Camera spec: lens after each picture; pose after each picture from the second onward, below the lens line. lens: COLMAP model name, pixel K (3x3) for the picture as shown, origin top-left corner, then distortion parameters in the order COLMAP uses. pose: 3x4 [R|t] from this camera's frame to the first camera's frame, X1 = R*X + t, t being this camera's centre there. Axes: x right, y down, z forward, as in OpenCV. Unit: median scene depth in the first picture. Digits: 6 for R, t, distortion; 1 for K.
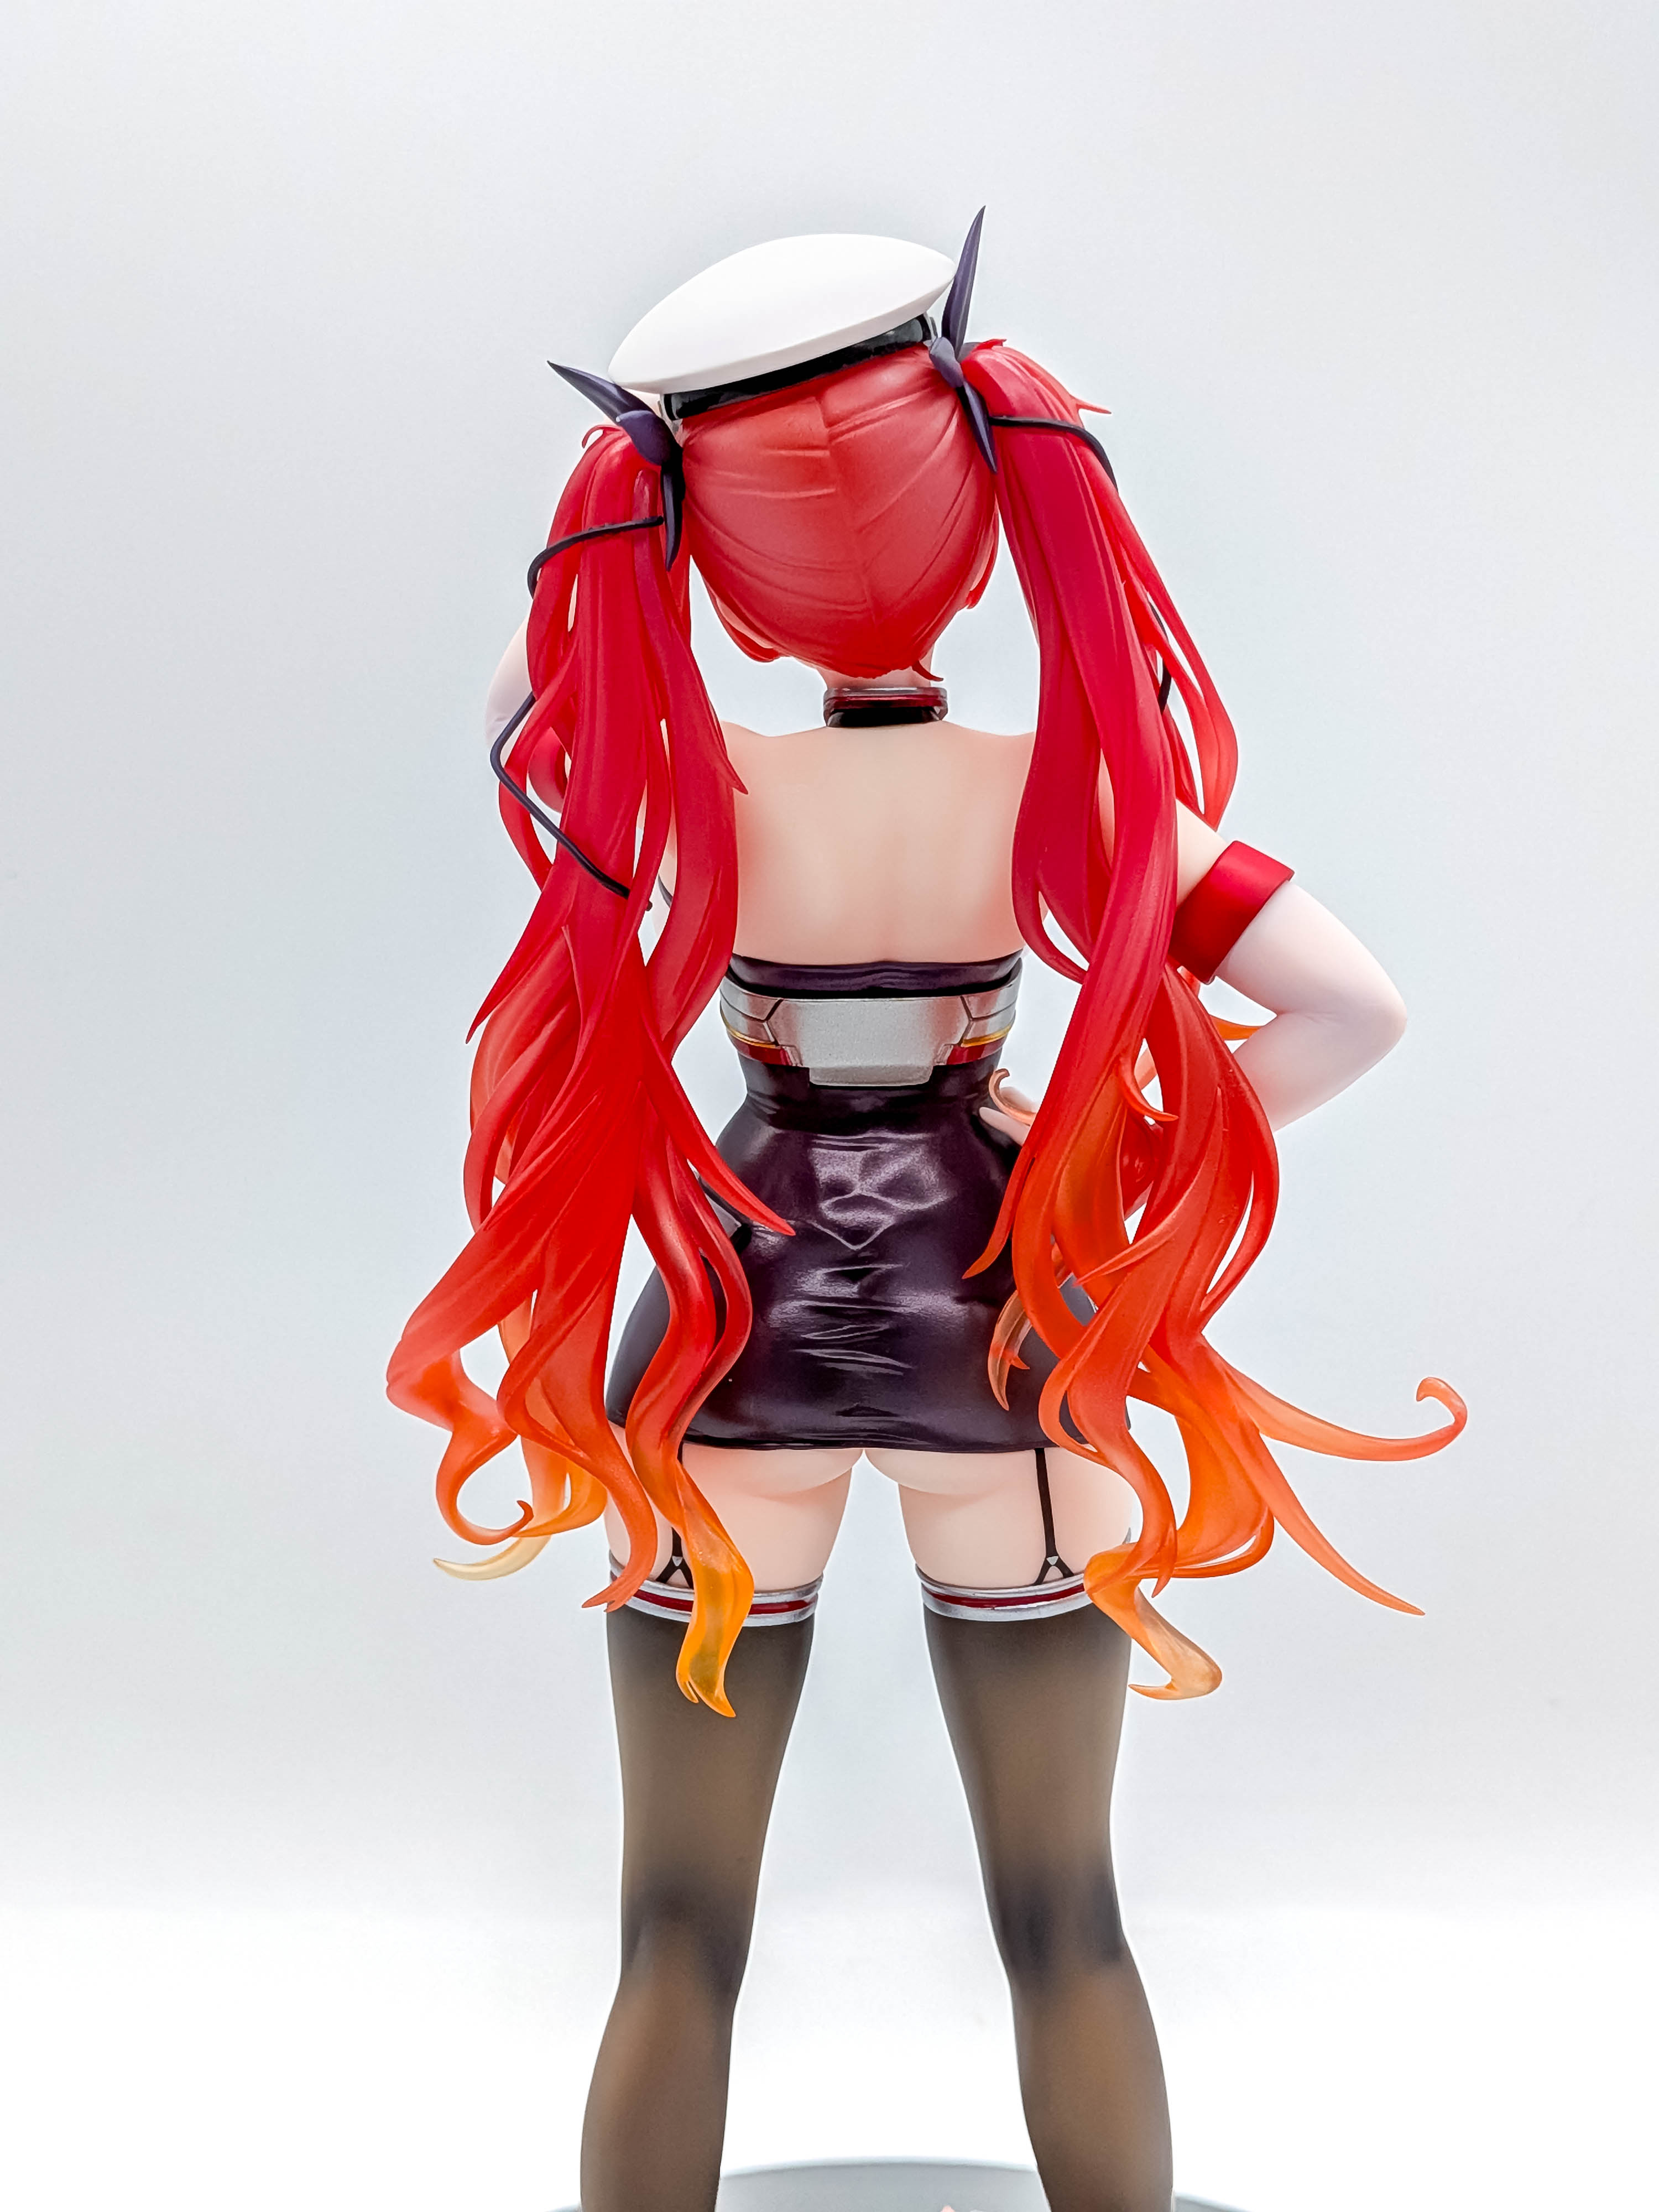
lens RADIAL K [[3280.3, 0, 807.7], [0, 3280.3, 1210.2], [0, 0, 1]] dist [0.104373, 0.000000]
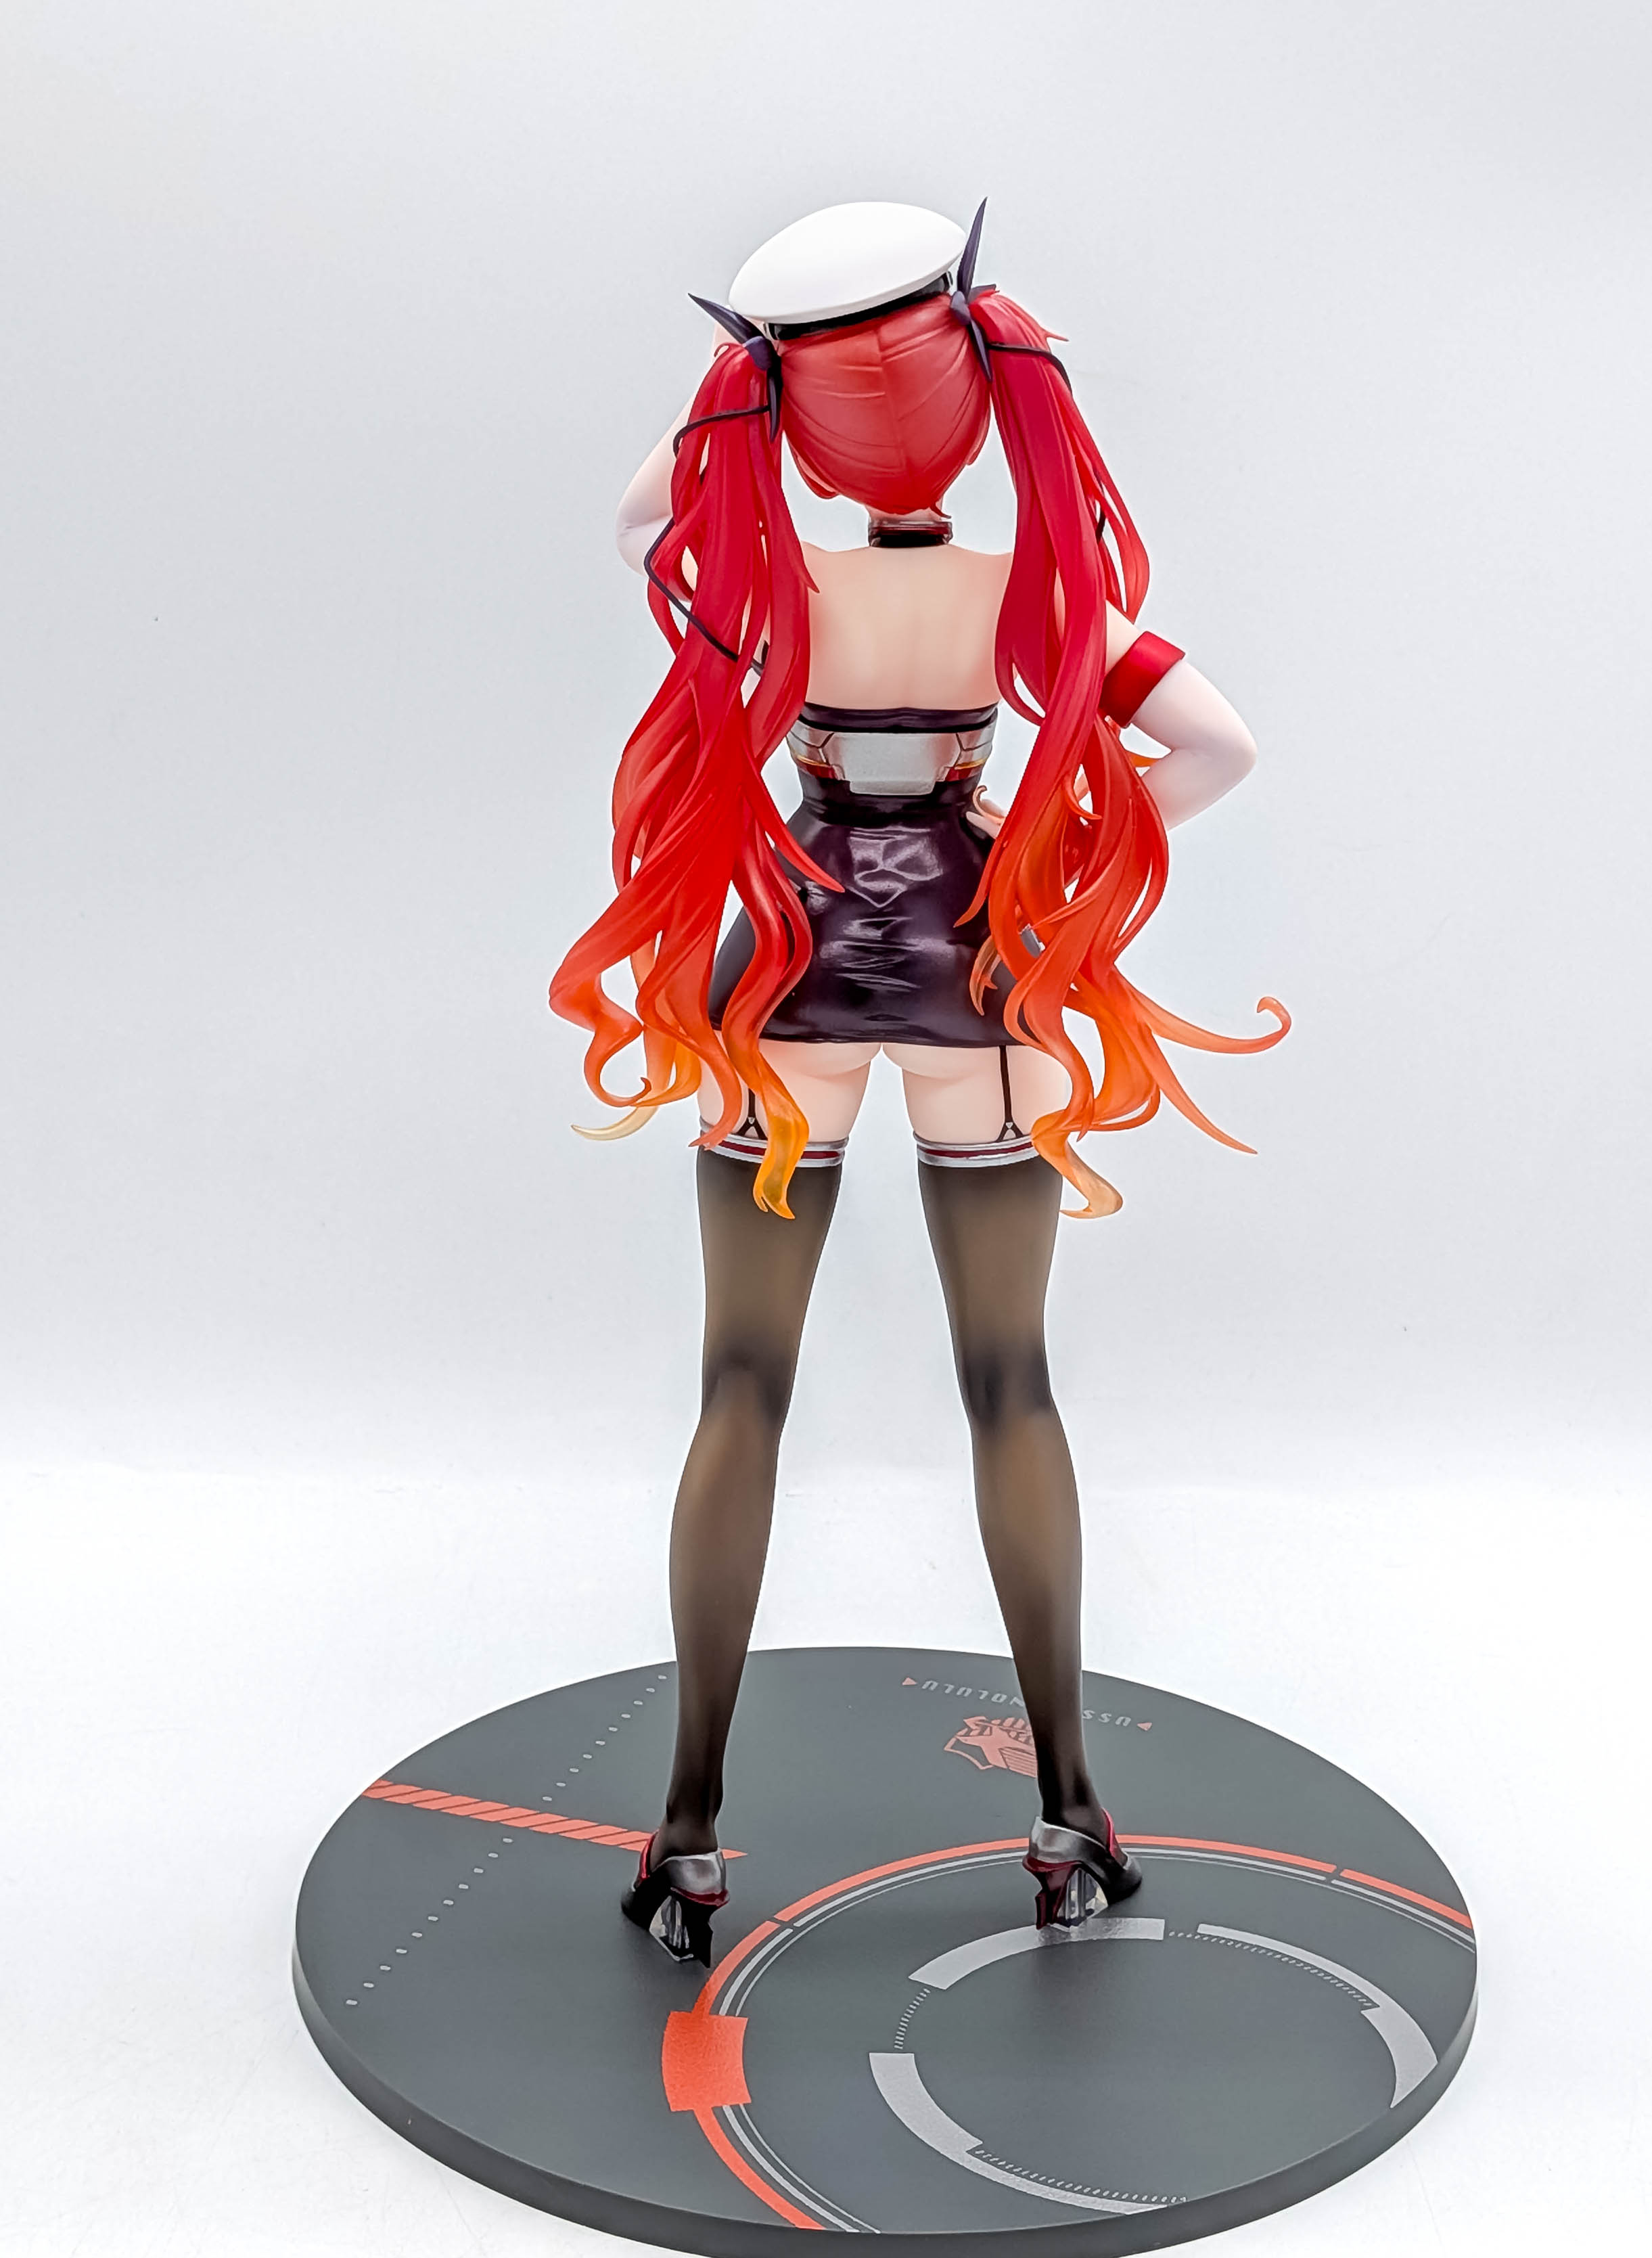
lens RADIAL K [[3348.1, 0, 807.1], [0, 3348.1, 1133.6], [0, 0, 1]] dist [0.104373, 0.000000]
pose [[0.999529, 0.017827, 0.024997, -0.054125], [-0.019060, 0.998569, 0.049966, 0.039466], [-0.024070, -0.050419, 0.998438, -0.499908]]
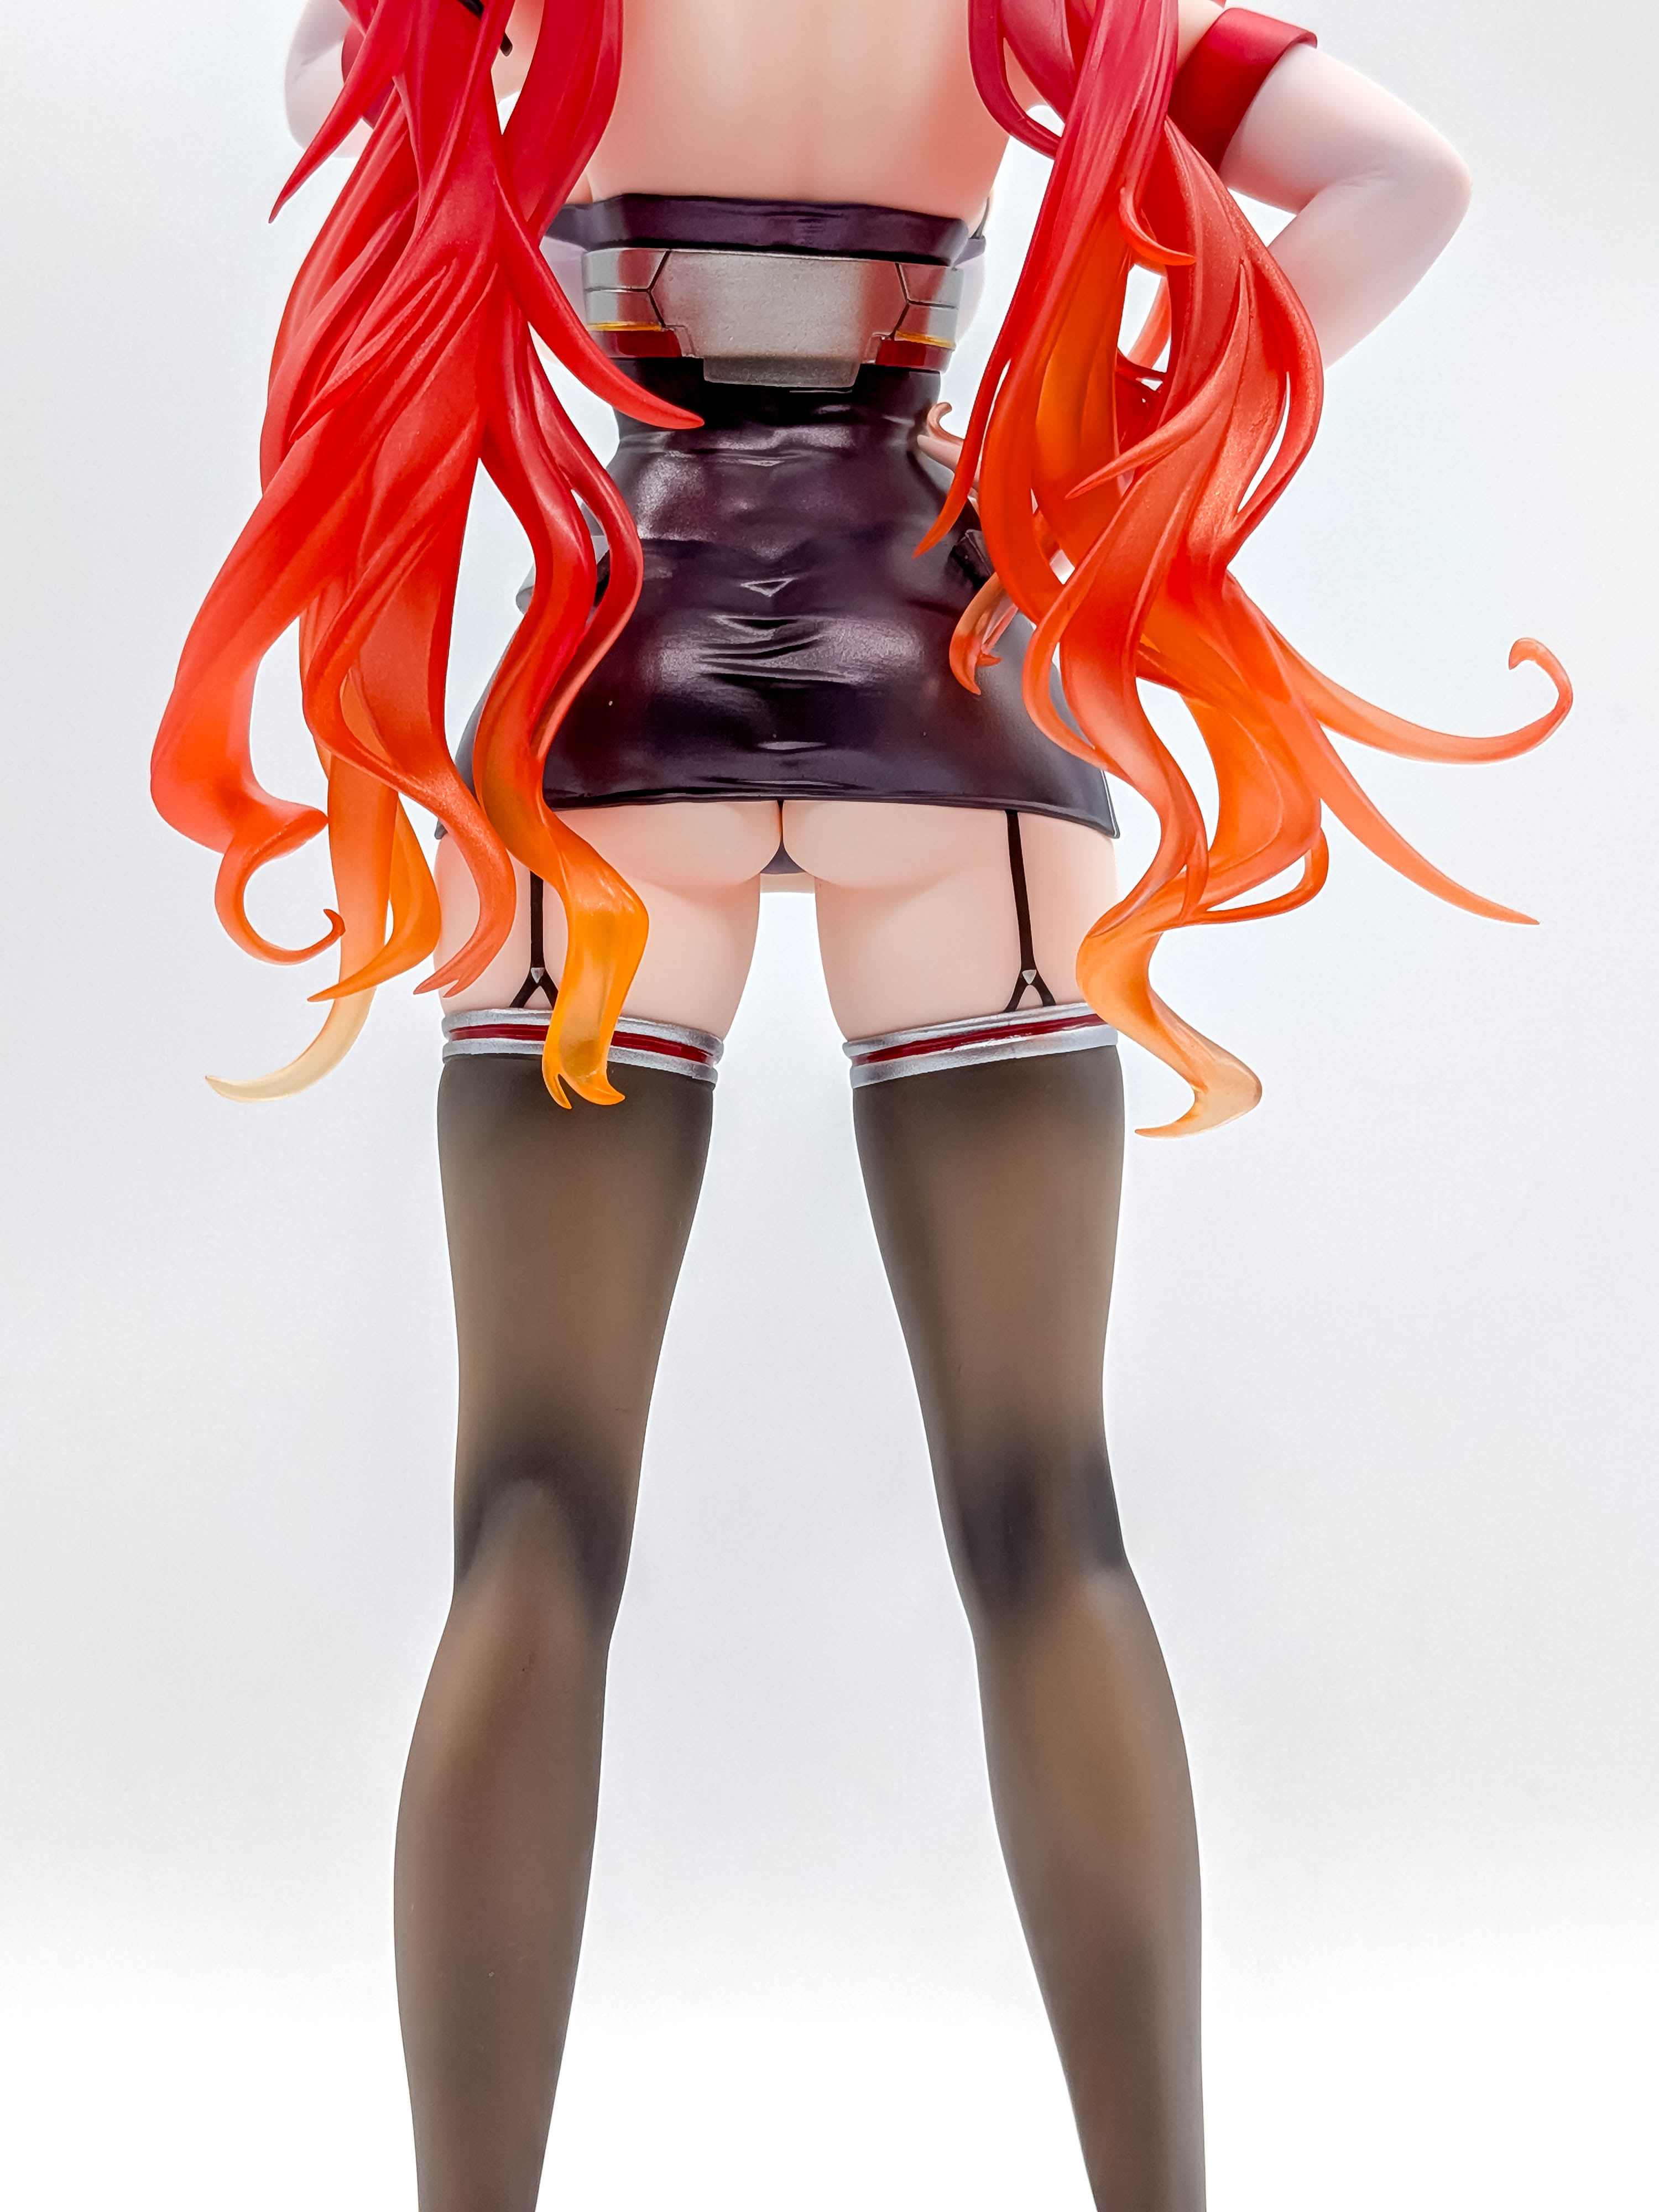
lens RADIAL K [[3280.3, 0, 819.7], [0, 3280.3, 1100.1], [0, 0, 1]] dist [0.104373, 0.000000]
pose [[0.997212, -0.003164, 0.074553, -0.032626], [0.019618, 0.975071, -0.221025, 0.315001], [-0.071996, 0.221871, 0.972414, 0.275405]]
